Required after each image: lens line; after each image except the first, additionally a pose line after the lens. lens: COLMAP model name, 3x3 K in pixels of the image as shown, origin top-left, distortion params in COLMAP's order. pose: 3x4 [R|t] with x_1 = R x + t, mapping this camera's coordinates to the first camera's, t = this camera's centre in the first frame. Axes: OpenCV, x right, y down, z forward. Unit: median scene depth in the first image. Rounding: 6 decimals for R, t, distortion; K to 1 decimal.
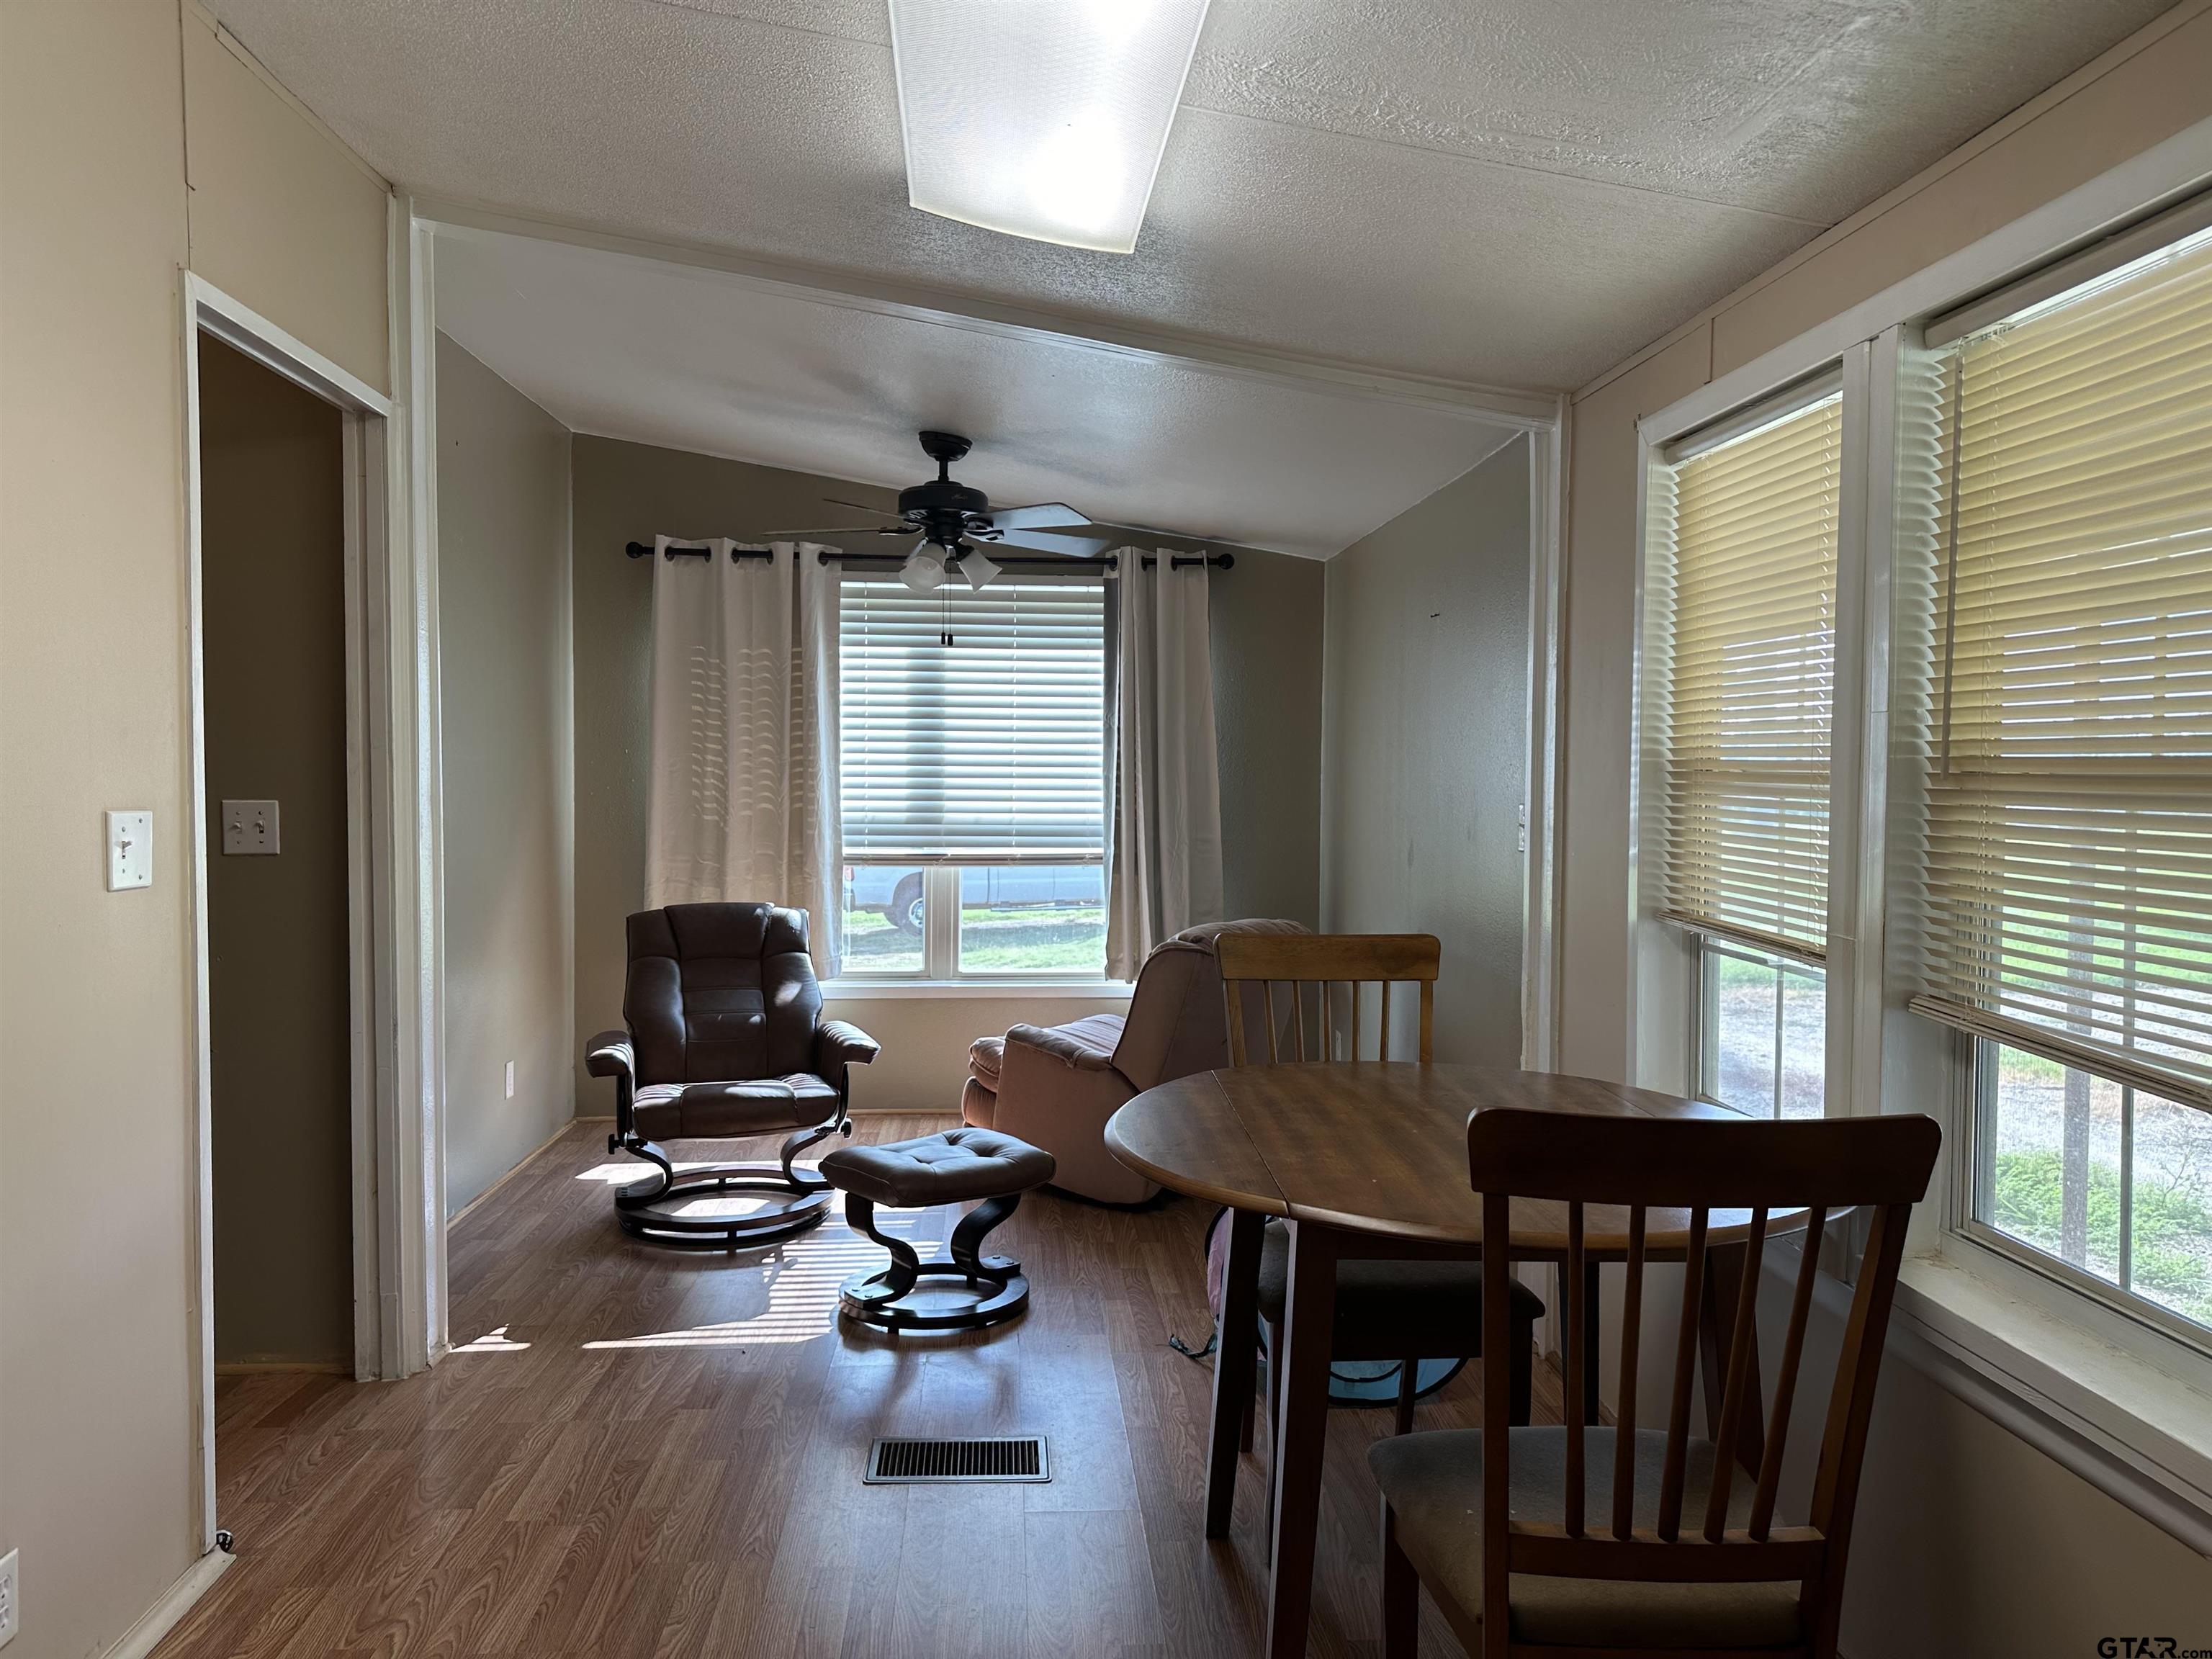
lens RADIAL K [[1558.9, 0, 1106.0], [0, 1558.9, 829.5], [0, 0, 1]] dist [-0.000101, -0.000148]
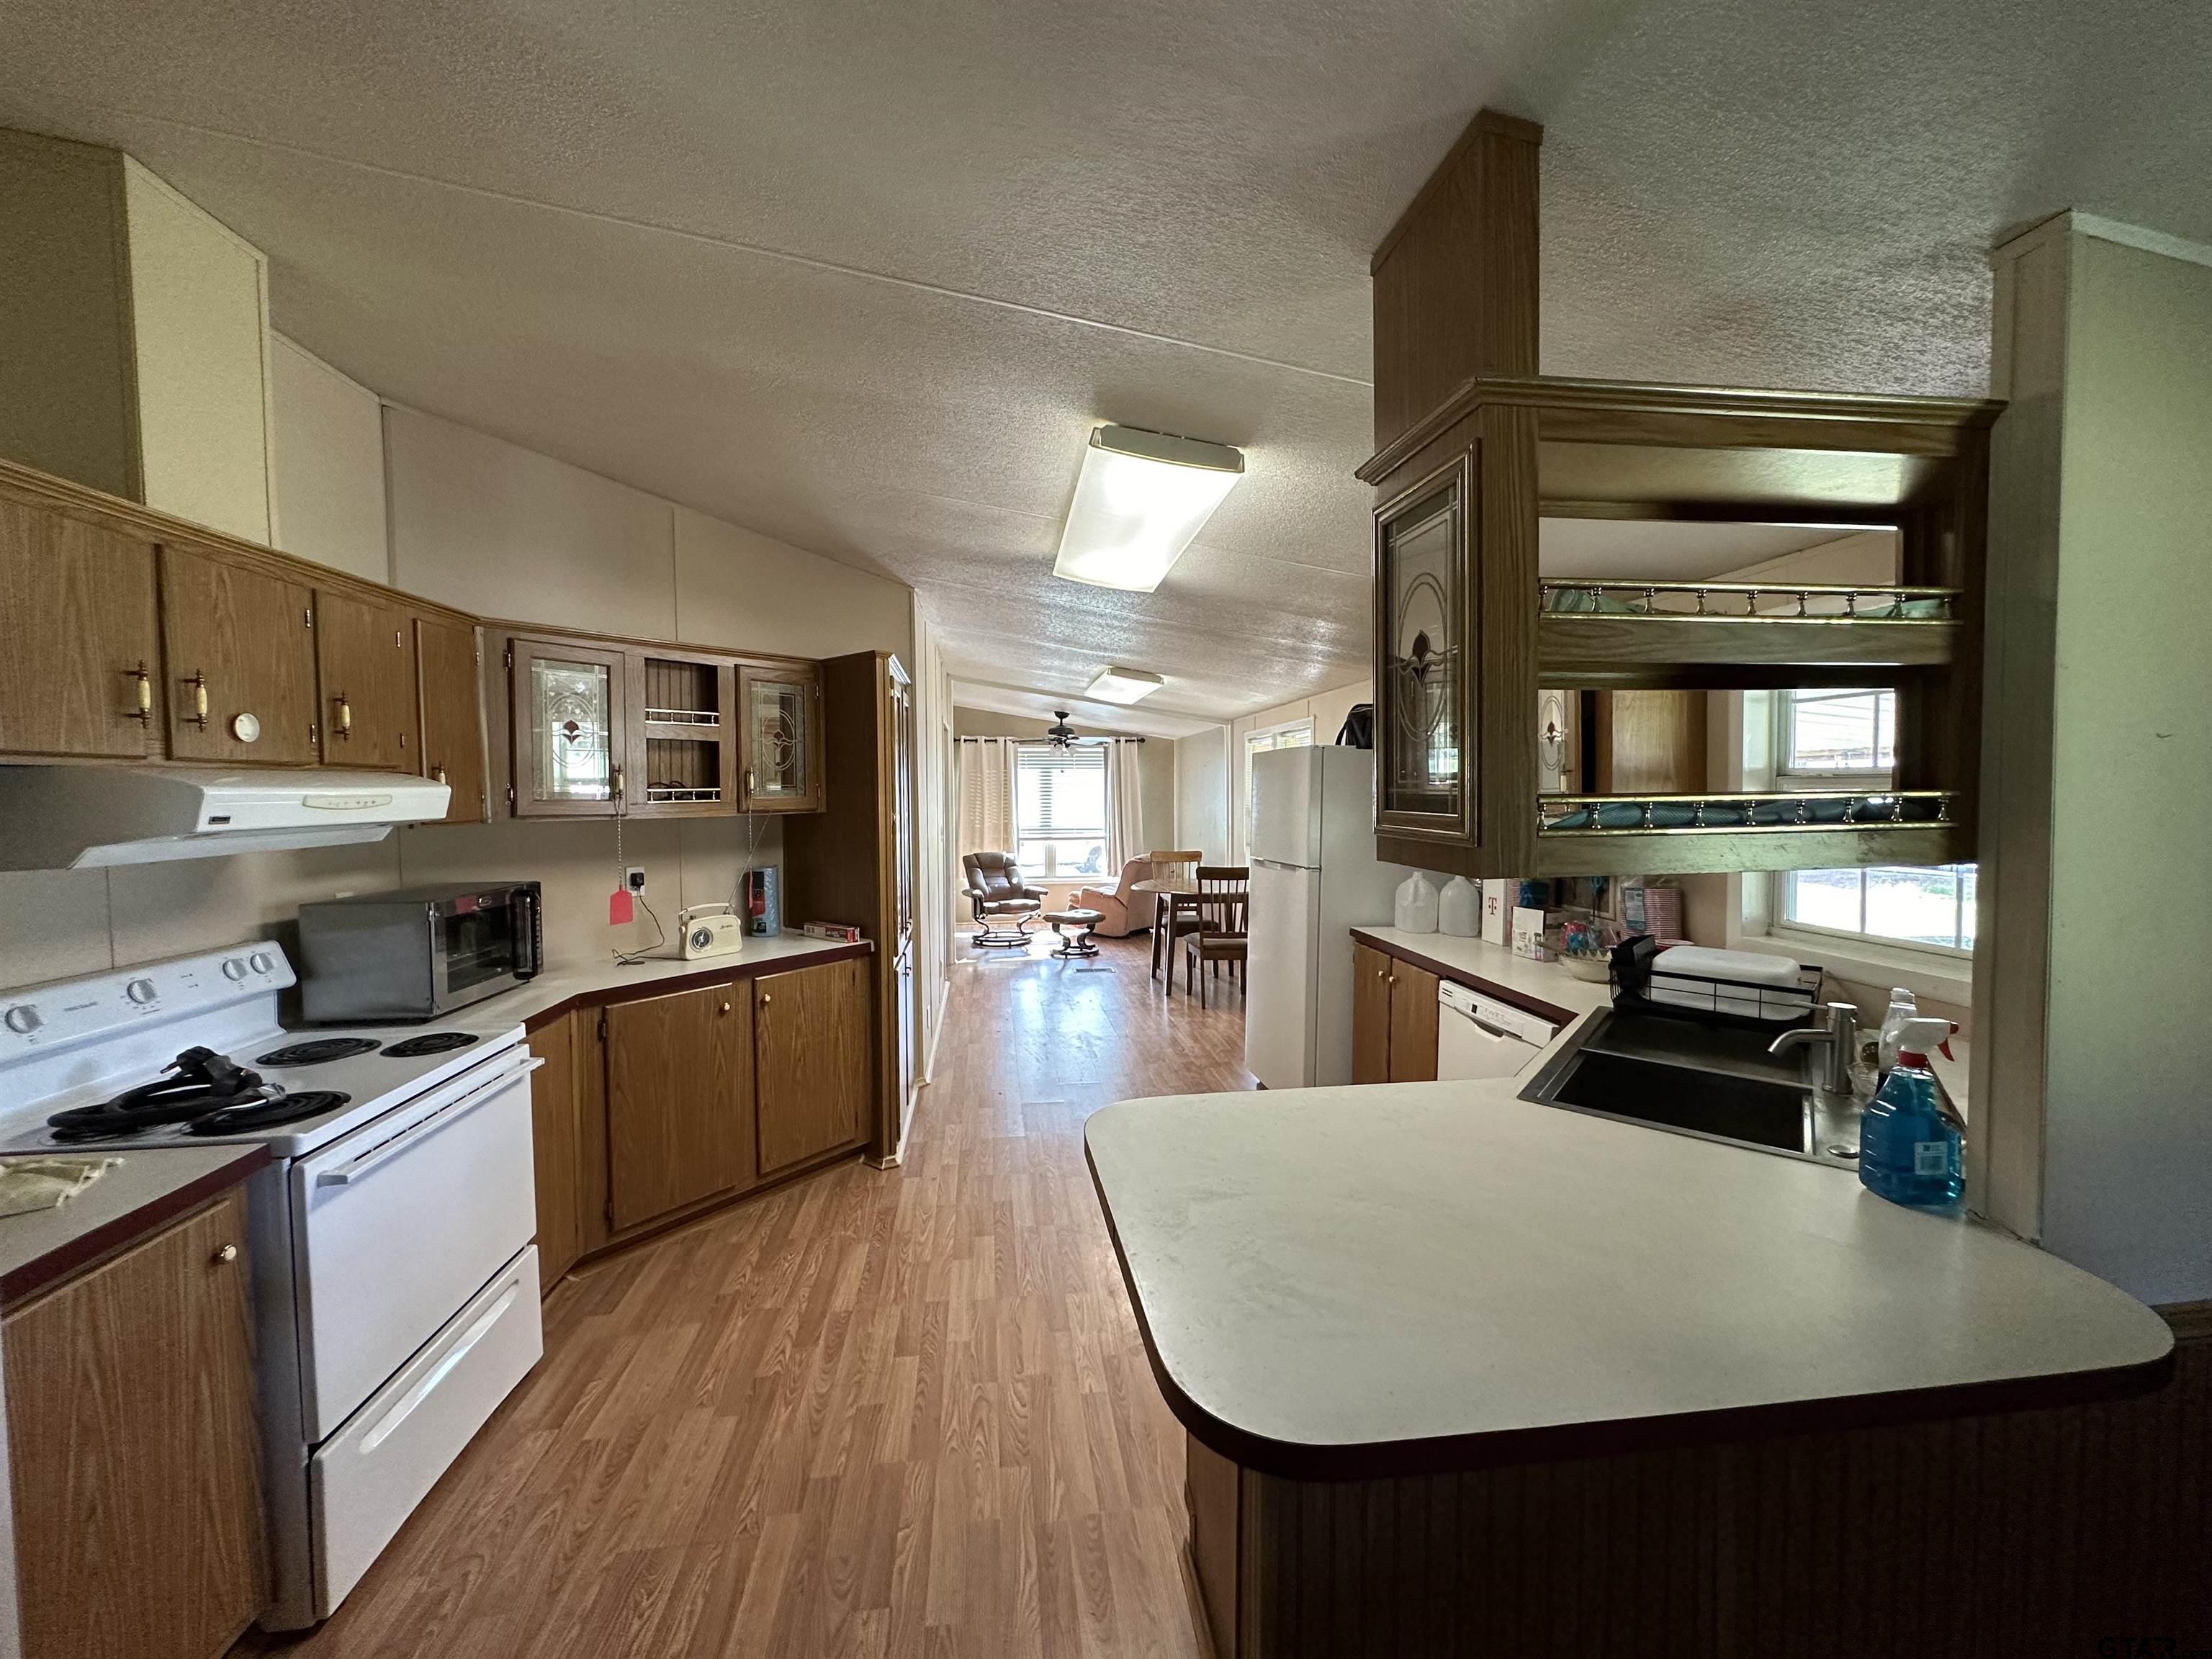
lens RADIAL K [[902.1, 0, 1106.0], [0, 902.1, 829.5], [0, 0, 1]] dist [-0.000709, 0.004751]
pose [[0.998103, -0.017255, 0.059095, -0.112897], [0.017220, 0.999851, 0.001095, 0.002201], [-0.059105, -0.000075, 0.998252, -0.845257]]
